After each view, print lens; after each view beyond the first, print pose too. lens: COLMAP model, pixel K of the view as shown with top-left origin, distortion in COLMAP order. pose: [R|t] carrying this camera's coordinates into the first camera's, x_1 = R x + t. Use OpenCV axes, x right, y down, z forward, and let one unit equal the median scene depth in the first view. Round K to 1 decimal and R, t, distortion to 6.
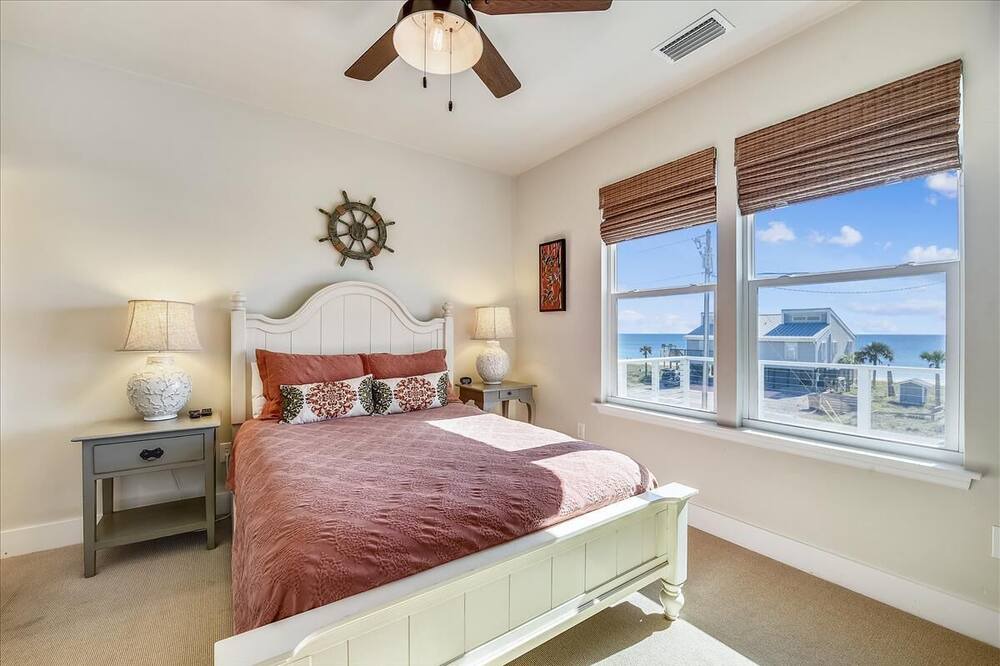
lens RADIAL K [[409.6, 0, 496.7], [0, 409.6, 335.1], [0, 0, 1]] dist [-0.016786, -0.000037]
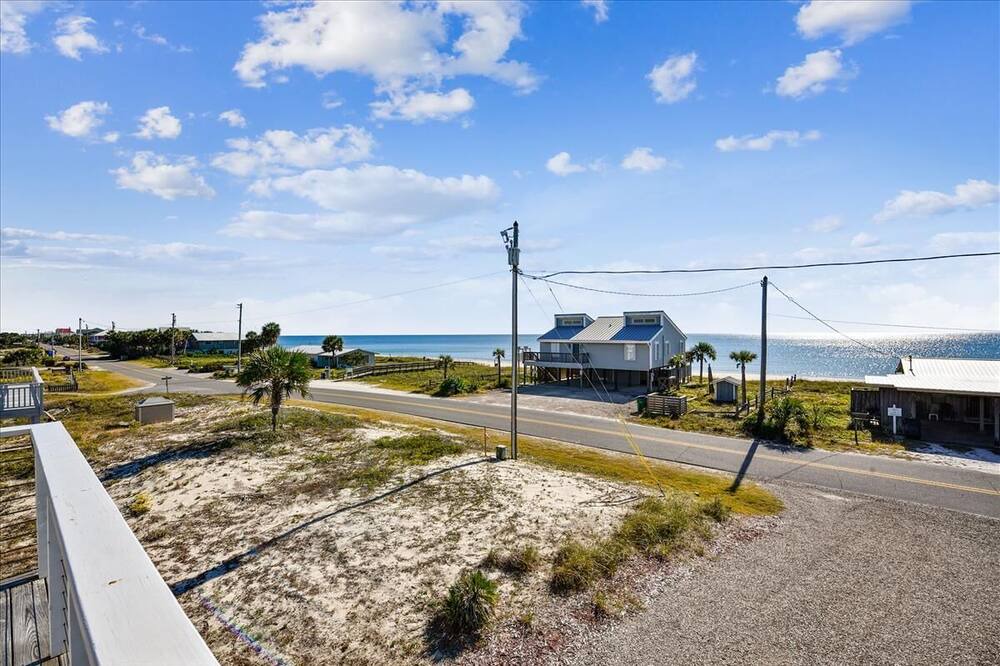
lens RADIAL K [[409.6, 0, 496.7], [0, 409.6, 335.1], [0, 0, 1]] dist [-0.016786, -0.000037]
pose [[0.968282, -0.008932, 0.249699, 0.140701], [0.009734, 0.999951, -0.001979, -0.005906], [-0.249669, 0.004347, 0.968322, 0.083191]]
